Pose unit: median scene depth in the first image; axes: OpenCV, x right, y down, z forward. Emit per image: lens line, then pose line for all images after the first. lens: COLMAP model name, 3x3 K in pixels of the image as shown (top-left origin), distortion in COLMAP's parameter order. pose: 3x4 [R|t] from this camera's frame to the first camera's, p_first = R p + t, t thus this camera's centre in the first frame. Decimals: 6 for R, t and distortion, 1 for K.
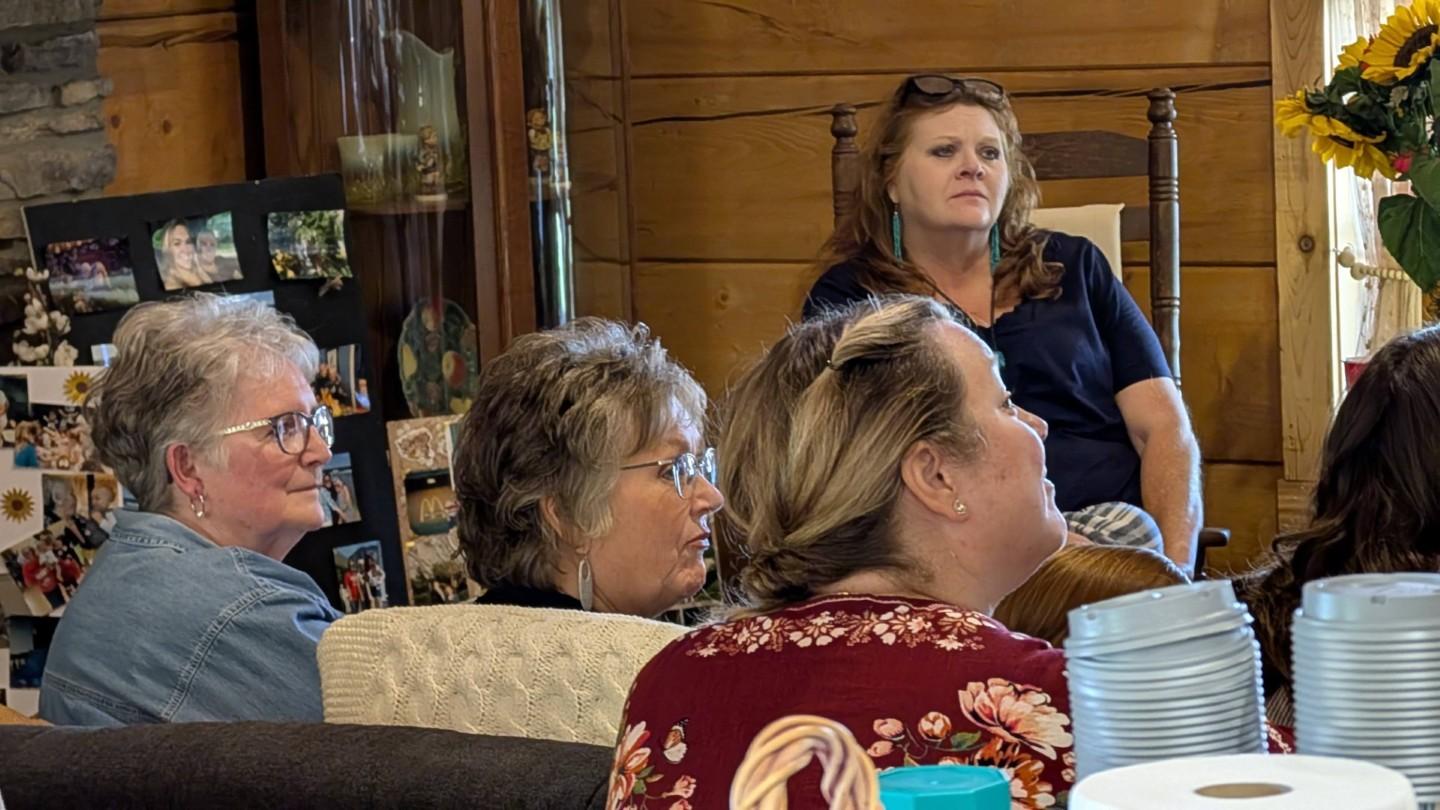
lens RADIAL K [[5263.0, 0, 733.6], [0, 5263.0, 400.7], [0, 0, 1]] dist [0.456640, 0.000000]
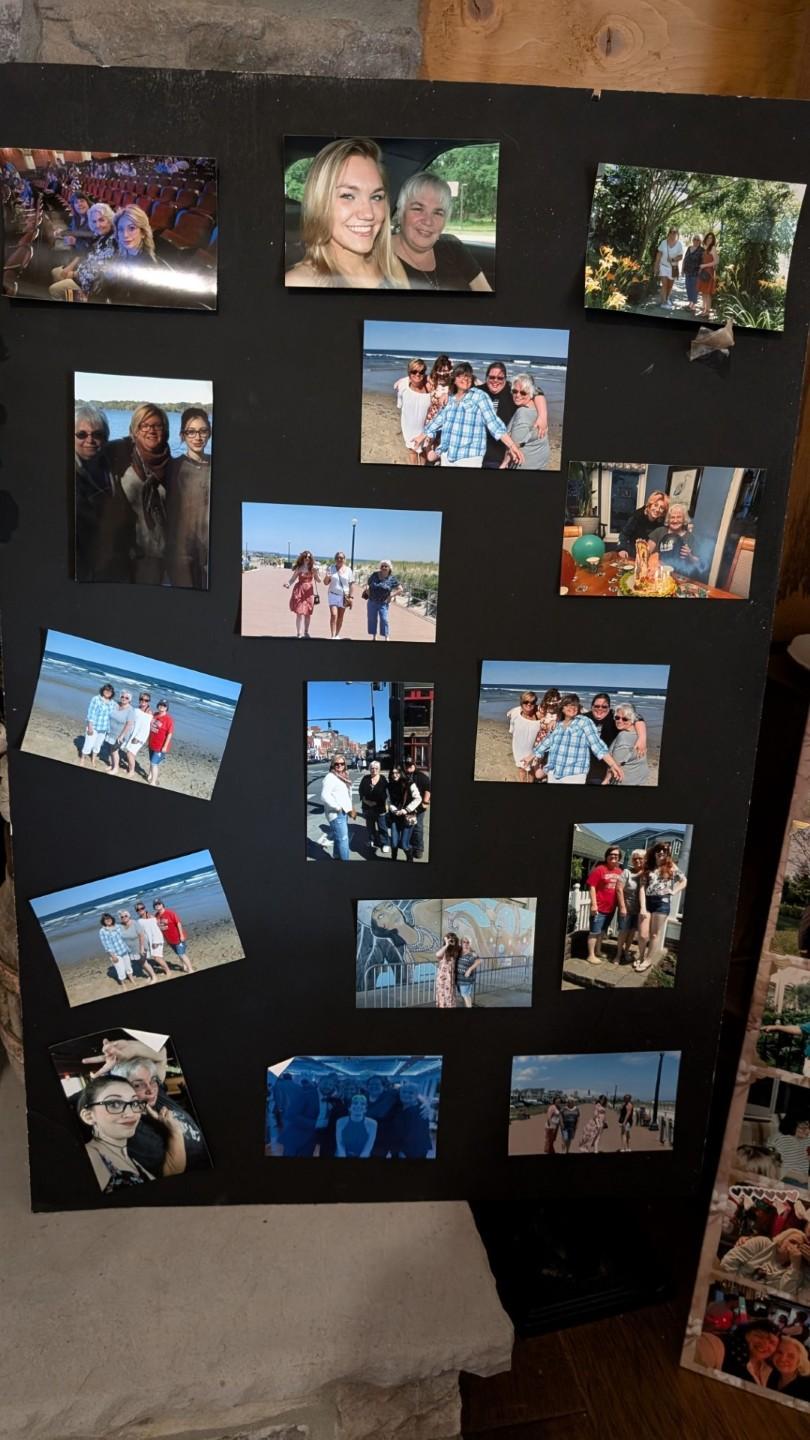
lens RADIAL K [[1050.2, 0, 388.8], [0, 1050.2, 752.5], [0, 0, 1]] dist [0.019845, -0.017412]
pose [[0.670791, 0.350562, -0.653564, -0.017519], [-0.149854, 0.927123, 0.343491, -0.015206], [0.726349, -0.132471, 0.674439, 0.905968]]
